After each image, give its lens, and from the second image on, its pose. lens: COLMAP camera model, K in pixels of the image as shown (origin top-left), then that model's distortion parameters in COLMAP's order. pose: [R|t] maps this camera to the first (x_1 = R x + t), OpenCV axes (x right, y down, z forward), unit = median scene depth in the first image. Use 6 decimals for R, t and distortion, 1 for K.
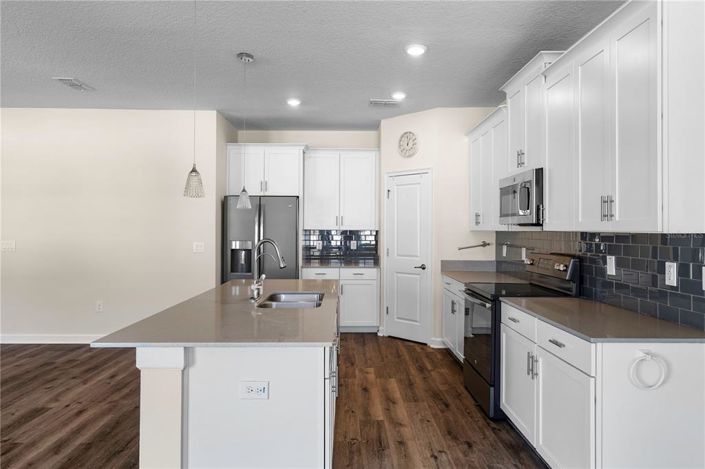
lens RADIAL K [[458.0, 0, 352.5], [0, 458.0, 234.5], [0, 0, 1]] dist [0.001351, 0.001176]
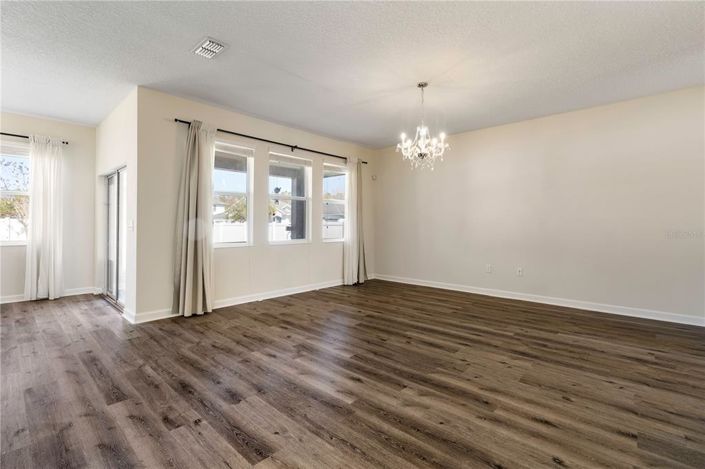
lens RADIAL K [[318.1, 0, 351.9], [0, 318.1, 229.0], [0, 0, 1]] dist [0.000370, 0.000028]
pose [[-0.682823, -0.007939, -0.730541, -0.285843], [-0.020548, 0.999754, 0.008341, 0.029364], [0.730295, 0.020707, -0.682818, 0.945930]]
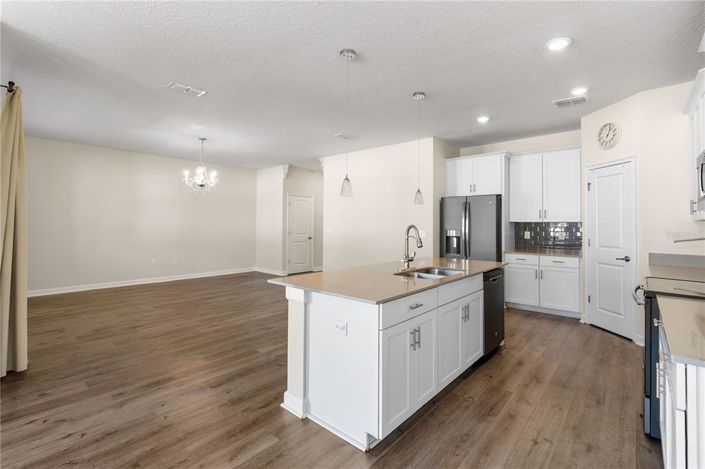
lens RADIAL K [[324.2, 0, 352.9], [0, 324.2, 221.8], [0, 0, 1]] dist [0.000115, 0.000353]
pose [[0.738337, -0.005386, -0.674411, 0.195841], [-0.009925, 0.999773, -0.018851, 0.011451], [0.674359, 0.020611, 0.738116, 0.105693]]
